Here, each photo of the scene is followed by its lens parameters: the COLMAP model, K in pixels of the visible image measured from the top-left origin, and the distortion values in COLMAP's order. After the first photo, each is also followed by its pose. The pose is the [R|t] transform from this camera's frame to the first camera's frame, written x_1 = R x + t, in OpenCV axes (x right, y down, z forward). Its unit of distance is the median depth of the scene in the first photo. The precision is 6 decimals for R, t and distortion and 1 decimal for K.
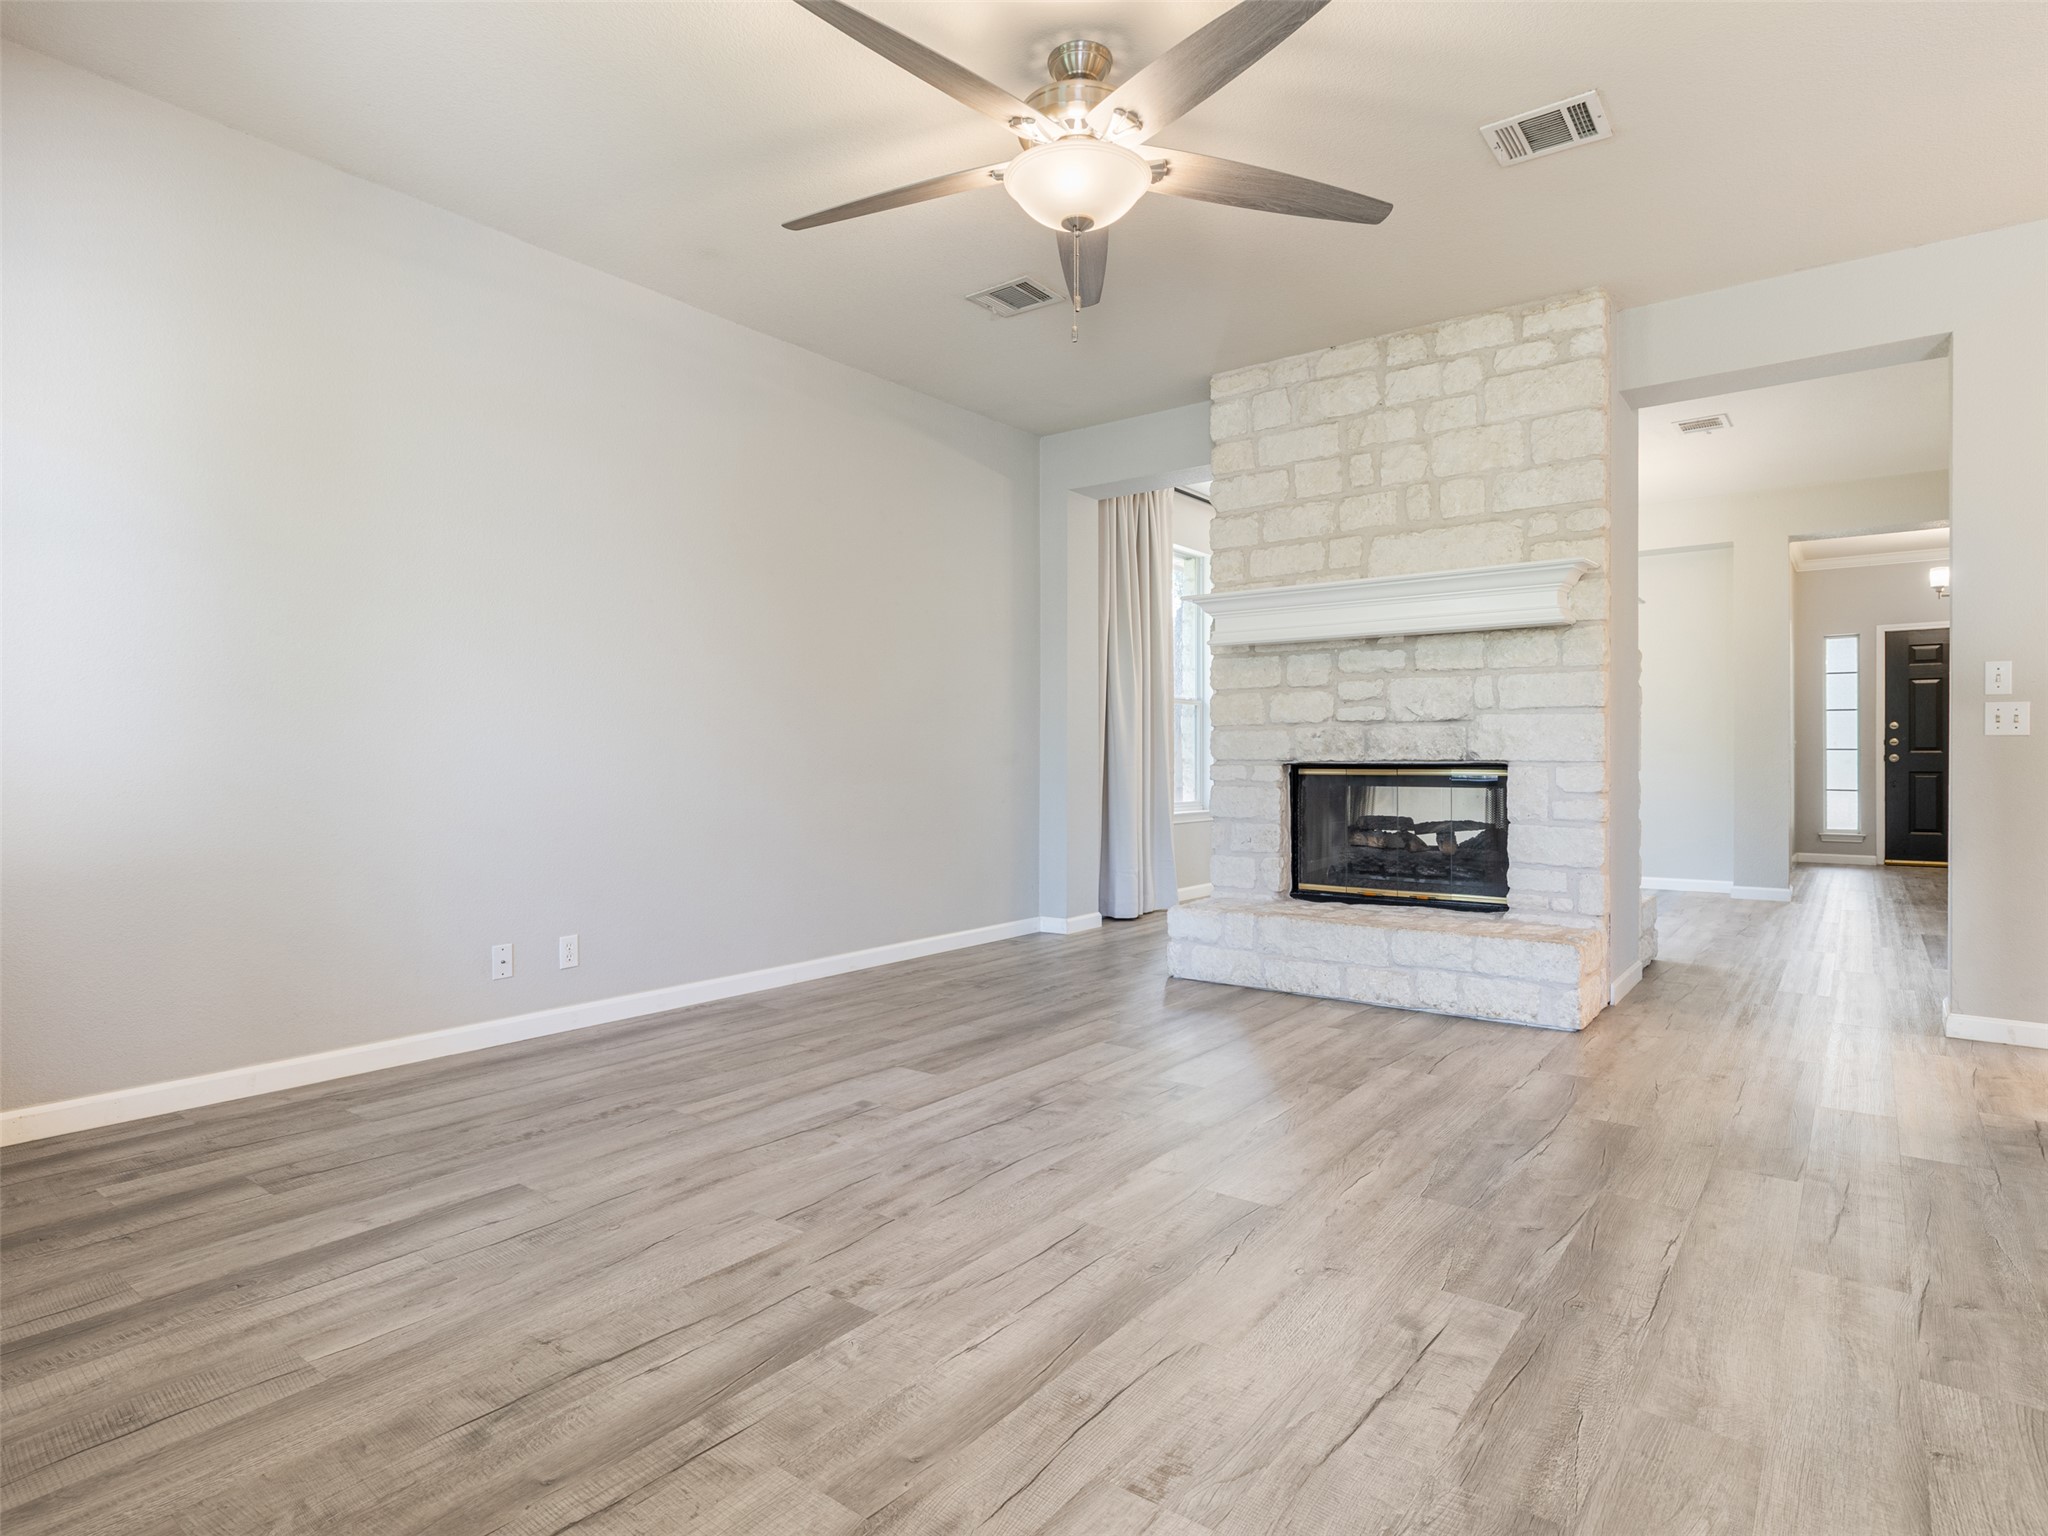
lens RADIAL K [[1103.7, 0, 1023.9], [0, 1103.7, 762.3], [0, 0, 1]] dist [-0.006993, 0.001464]
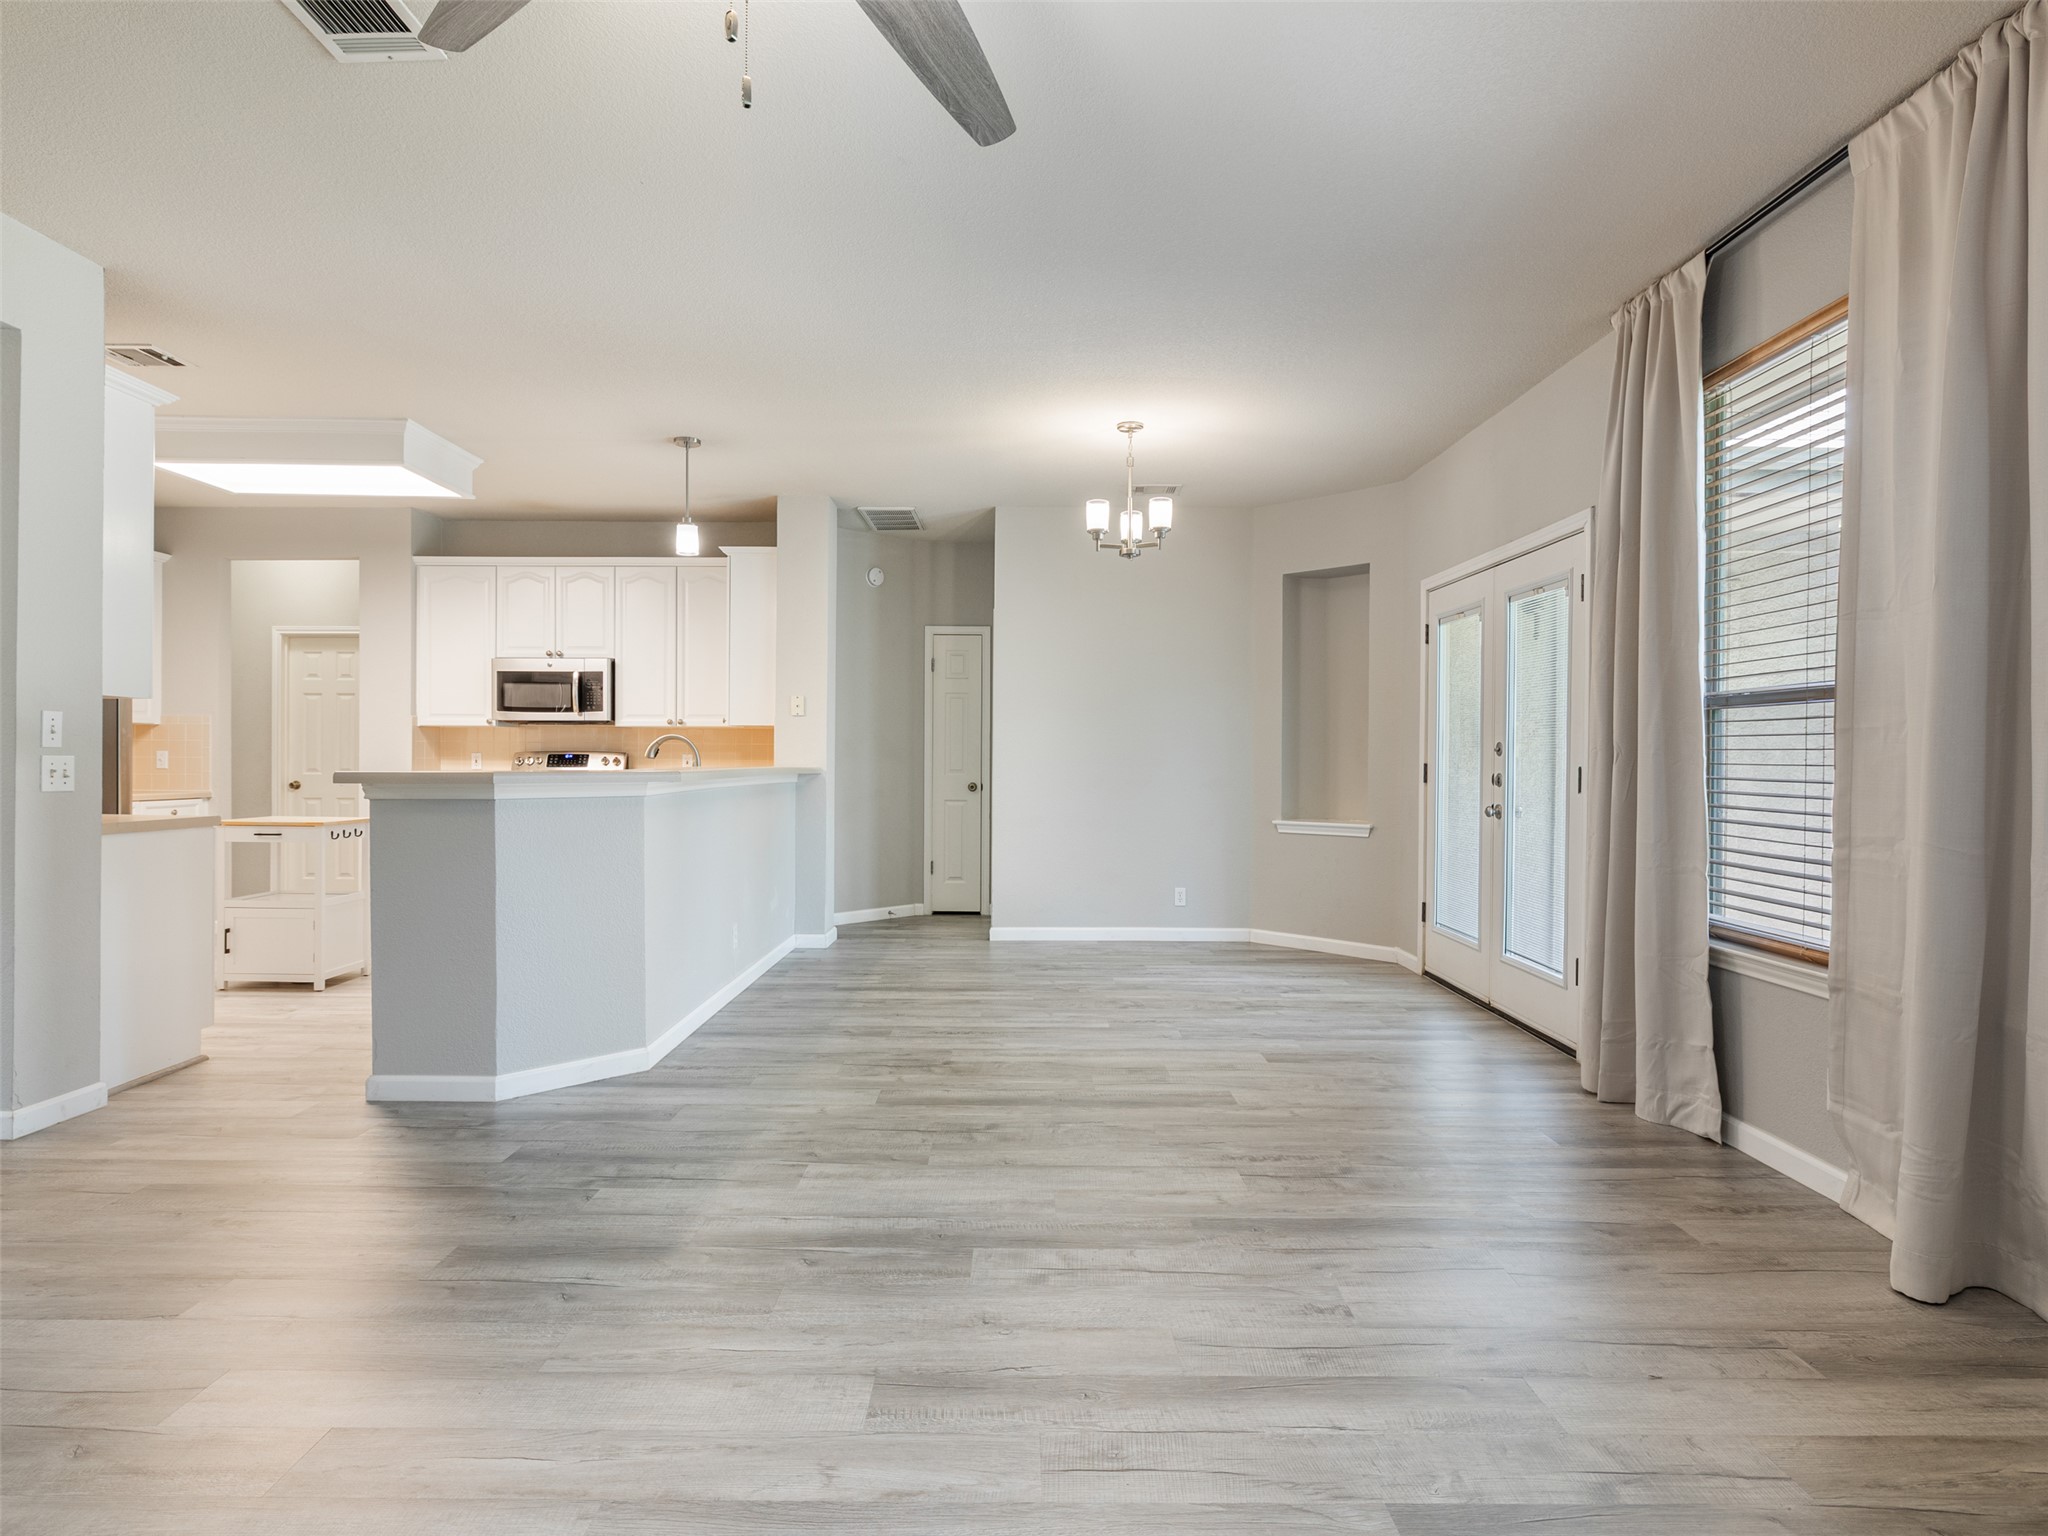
lens RADIAL K [[1103.7, 0, 1019.0], [0, 1103.7, 770.6], [0, 0, 1]] dist [-0.006993, 0.001464]
pose [[-0.607290, -0.010932, 0.794405, -0.310391], [-0.002957, 0.999930, 0.011500, -0.050529], [-0.794475, 0.004634, -0.607280, 0.840064]]
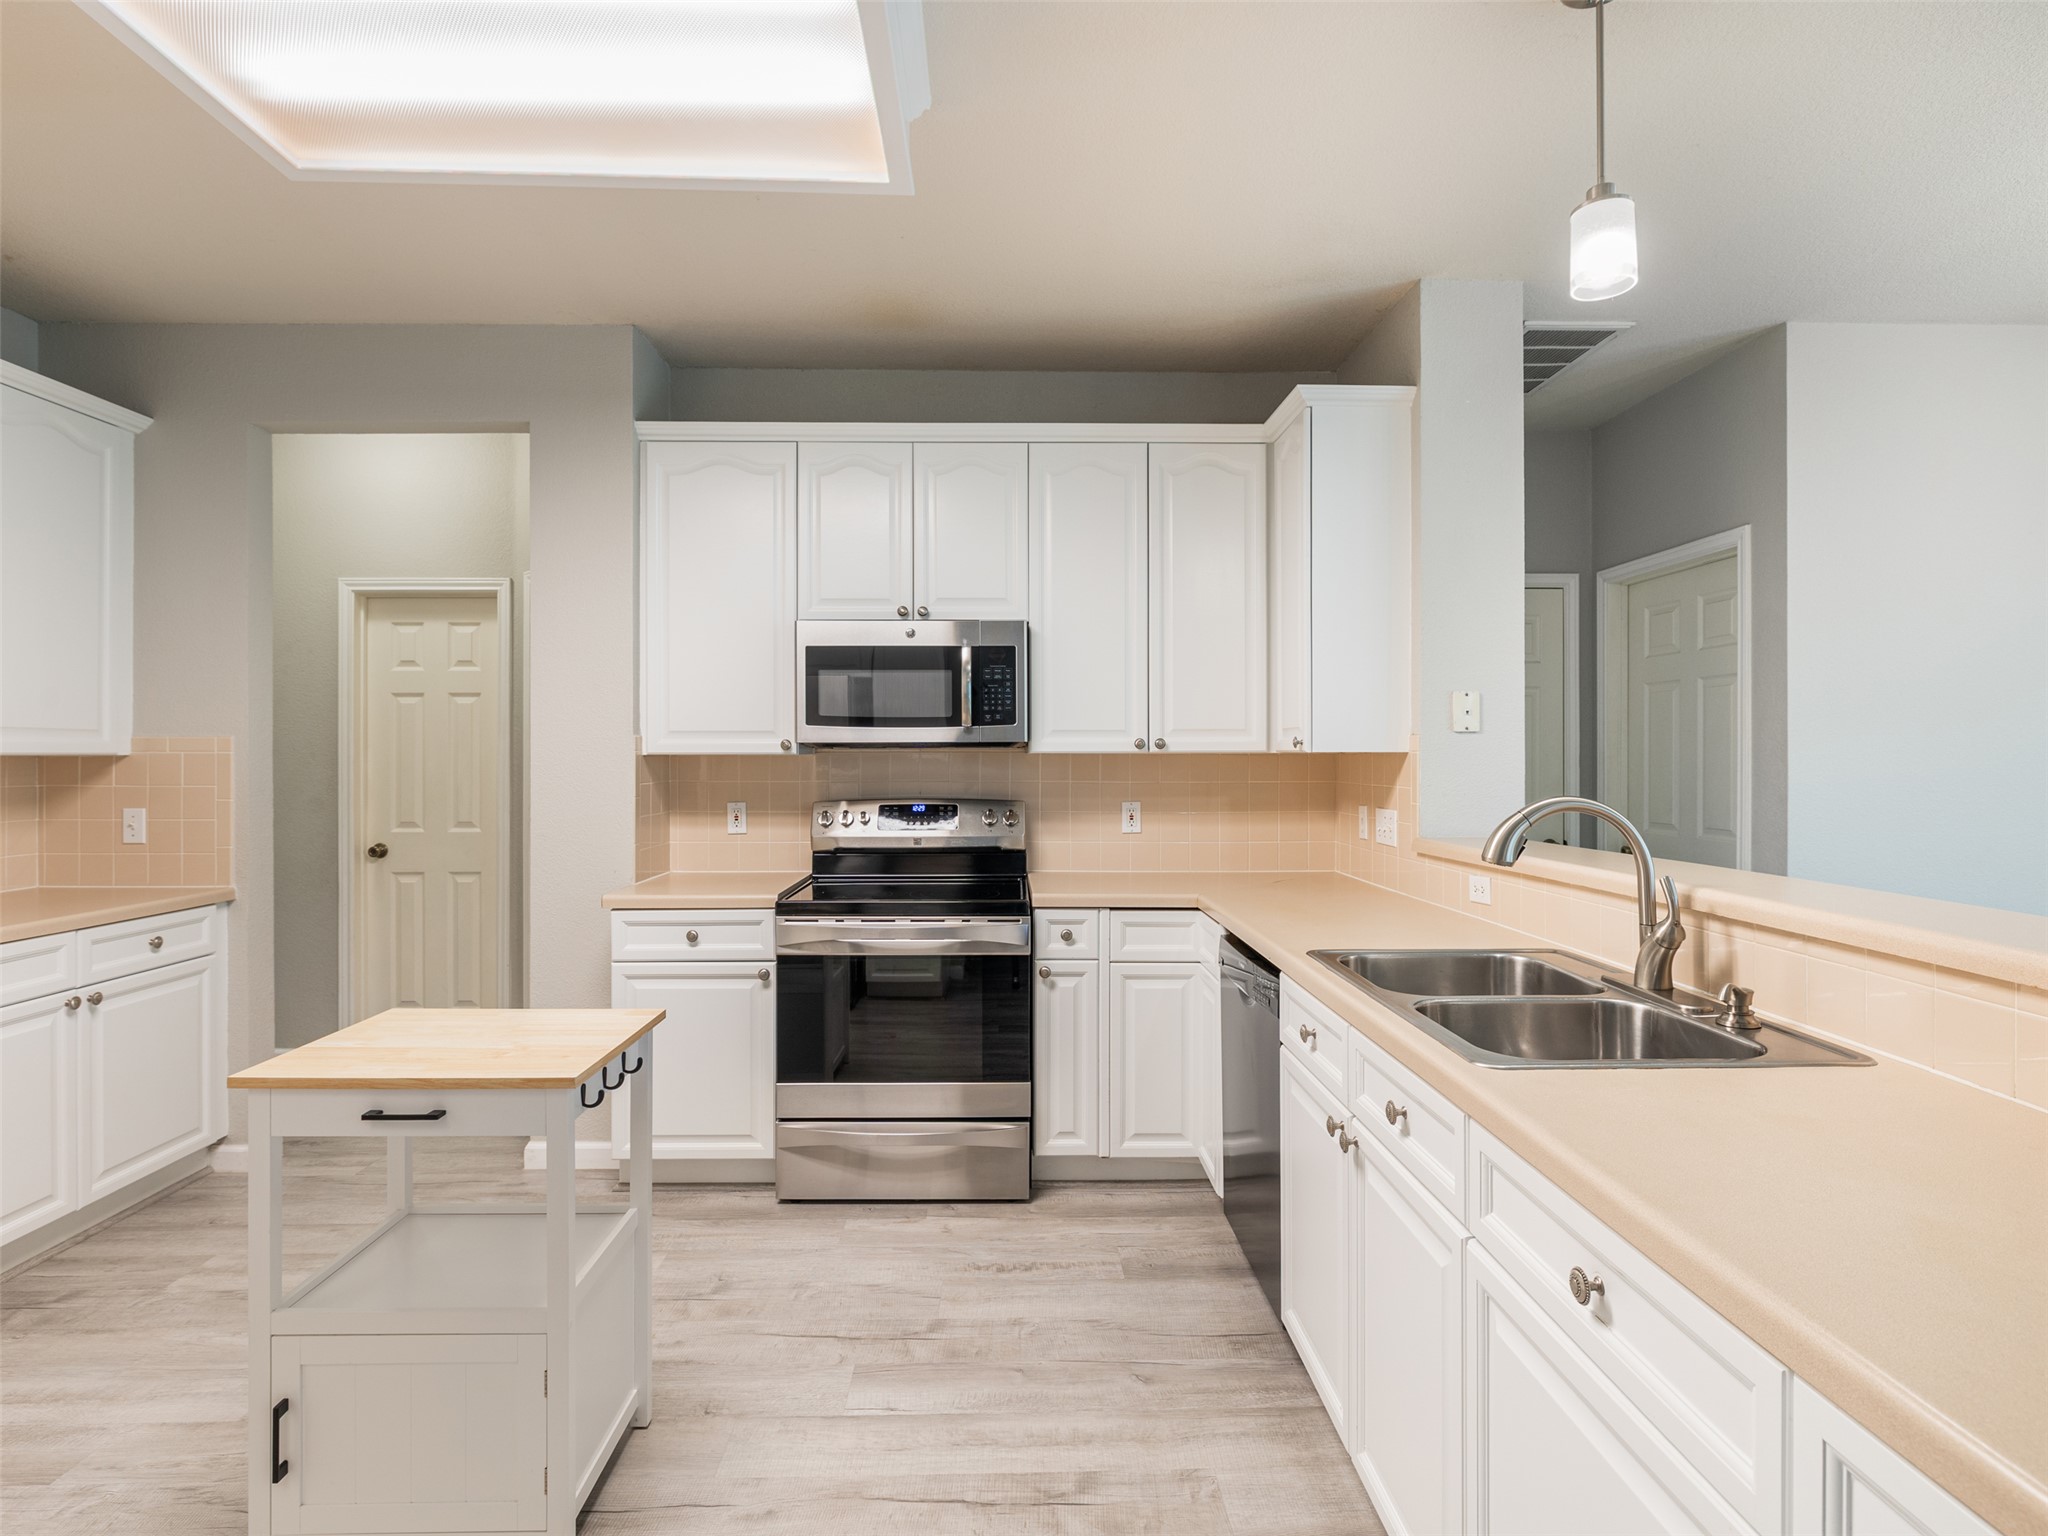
lens RADIAL K [[1010.7, 0, 1015.6], [0, 1010.7, 752.8], [0, 0, 1]] dist [-0.016791, -0.000678]
pose [[-0.629315, 0.001835, 0.777149, 0.836629], [0.004729, 0.999988, 0.001468, -0.099909], [-0.777136, 0.004599, -0.629316, 0.814041]]
